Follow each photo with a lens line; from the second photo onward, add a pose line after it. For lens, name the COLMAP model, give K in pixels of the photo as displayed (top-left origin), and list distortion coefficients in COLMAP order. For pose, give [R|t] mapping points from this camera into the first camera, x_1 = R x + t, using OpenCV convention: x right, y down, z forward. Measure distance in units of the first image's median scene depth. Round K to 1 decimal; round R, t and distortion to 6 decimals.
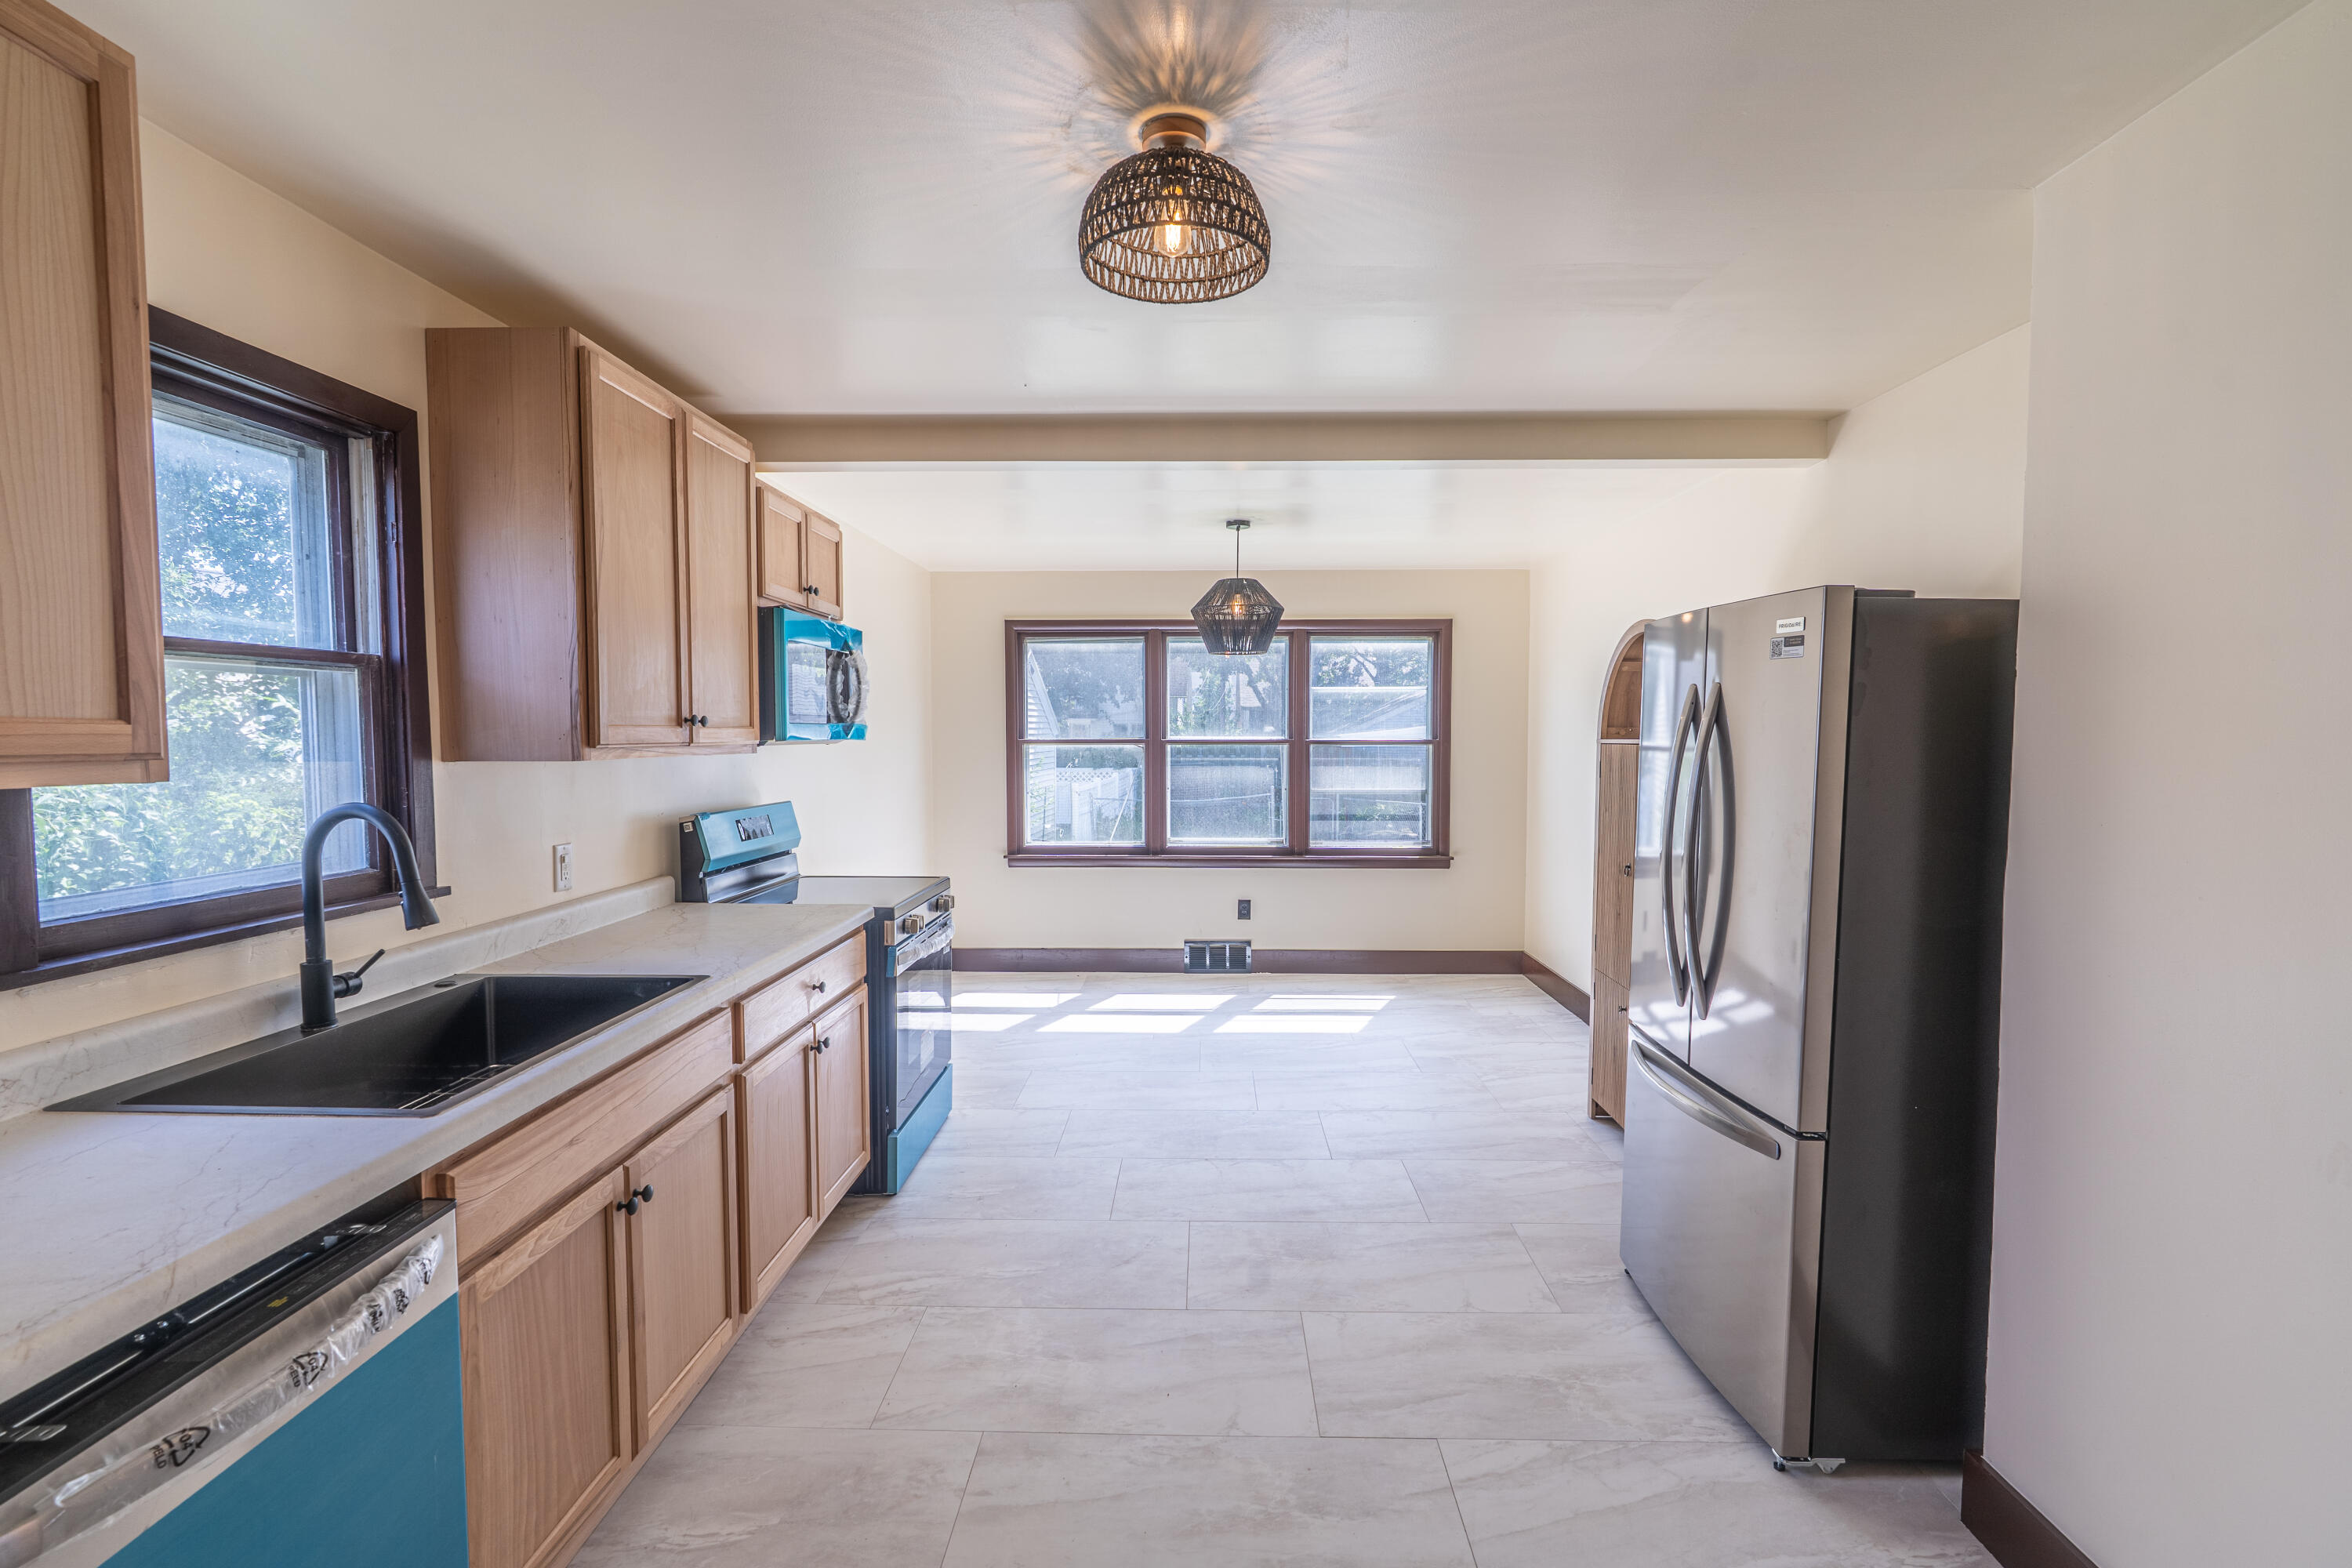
lens RADIAL K [[1083.7, 0, 1194.9], [0, 1083.7, 781.9], [0, 0, 1]] dist [-0.005599, 0.001799]
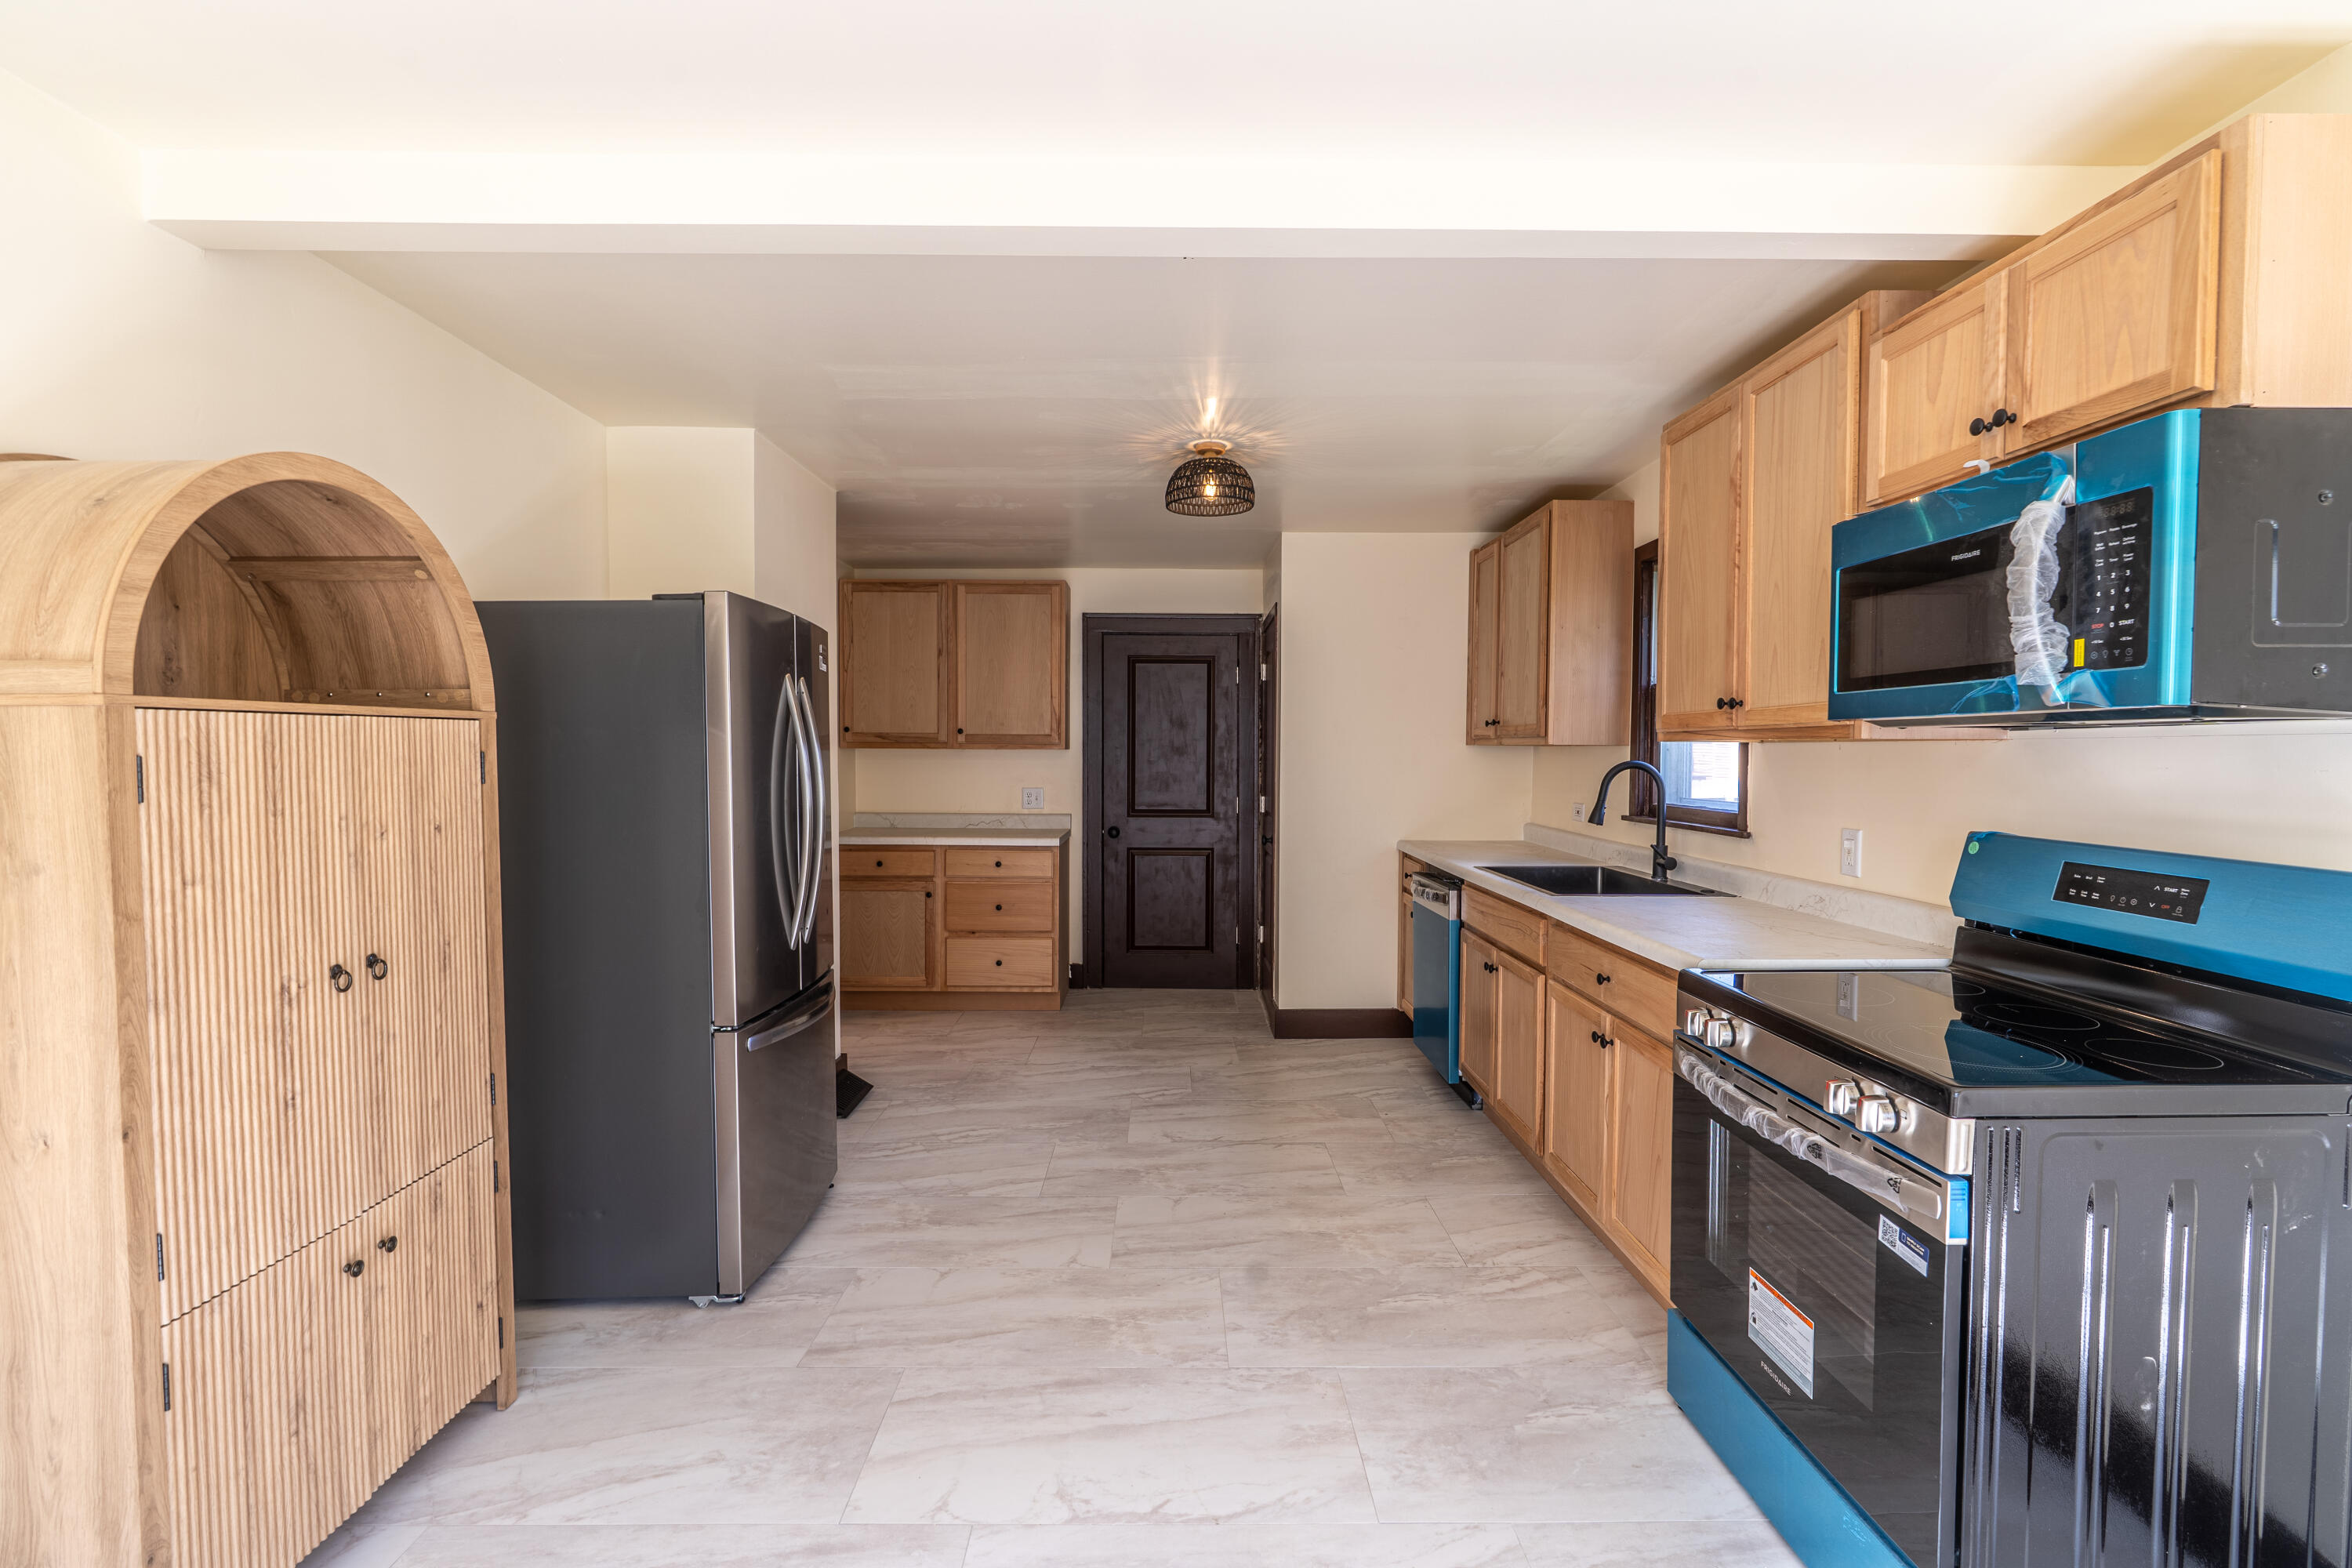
lens RADIAL K [[1083.7, 0, 1170.0], [0, 1083.7, 790.4], [0, 0, 1]] dist [-0.005599, 0.001799]
pose [[-0.999940, -0.001347, -0.010832, 0.055066], [-0.002251, 0.996477, 0.083842, -0.064475], [0.010681, 0.083861, -0.996420, 2.178449]]
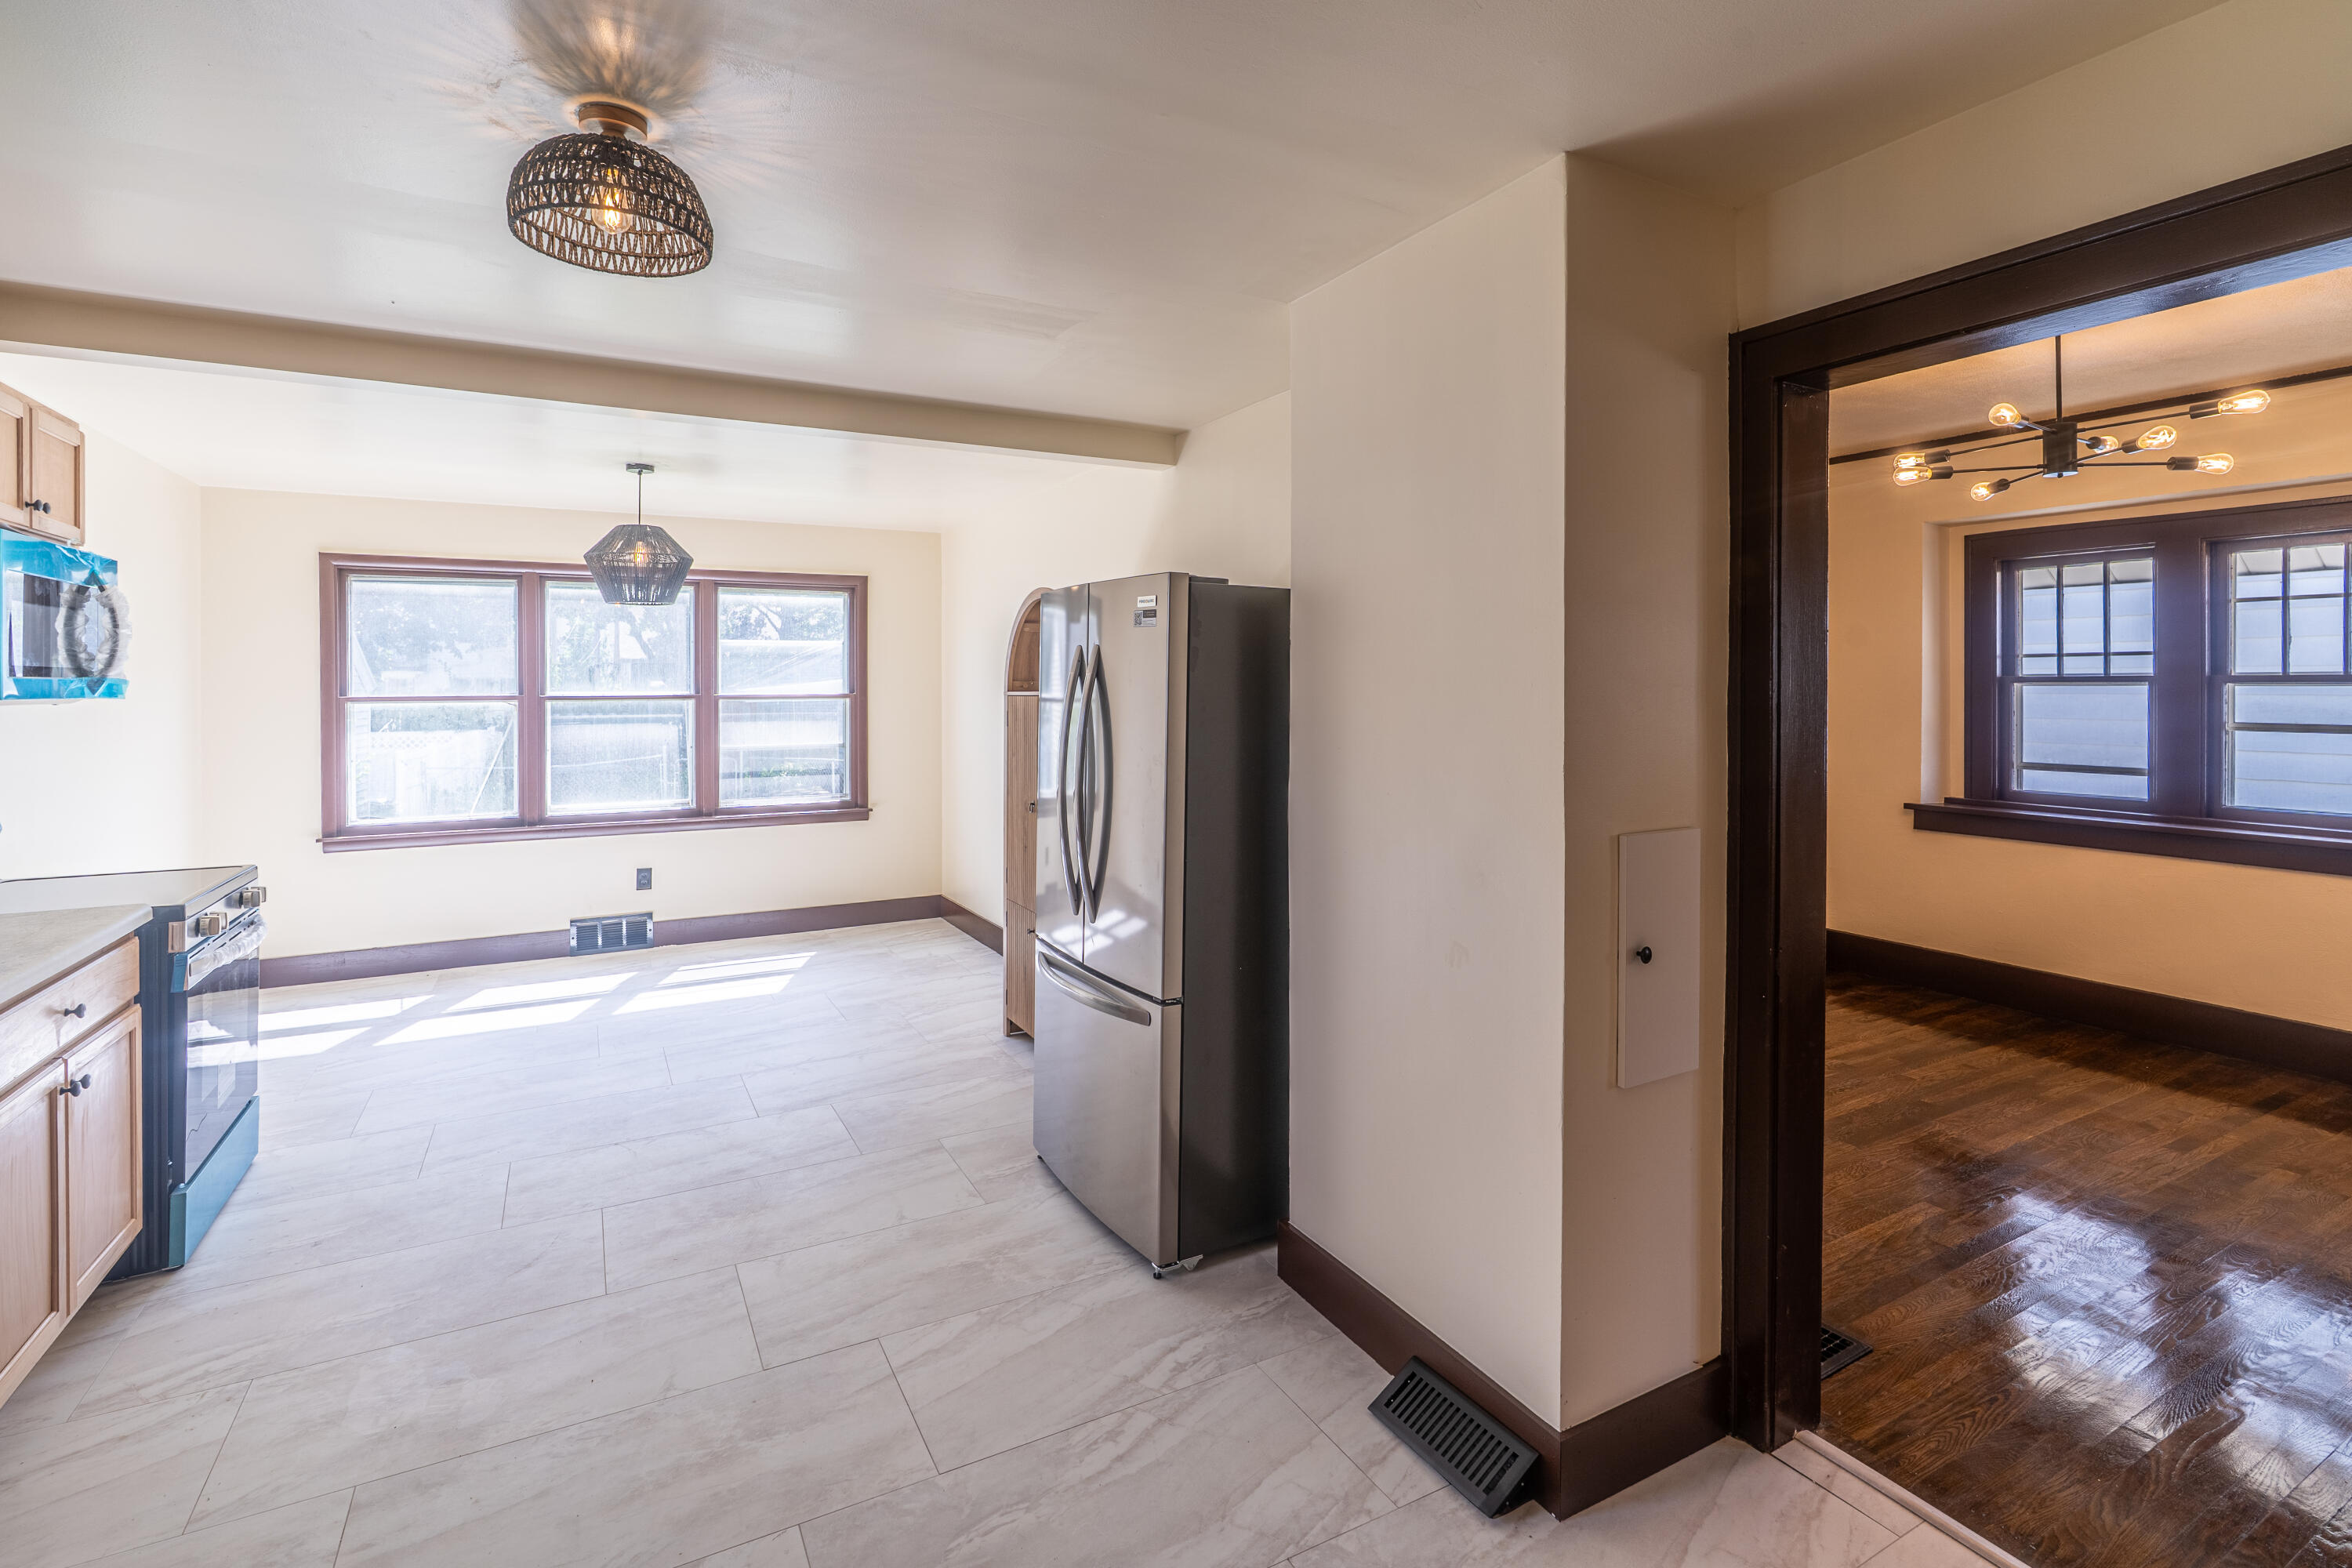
lens RADIAL K [[1083.7, 0, 1186.5], [0, 1083.7, 690.8], [0, 0, 1]] dist [-0.005599, 0.001799]
pose [[0.866342, -0.005680, 0.499418, -0.040574], [0.026483, 0.999051, -0.034578, 0.005330], [-0.498748, 0.043182, 0.865671, -0.105522]]
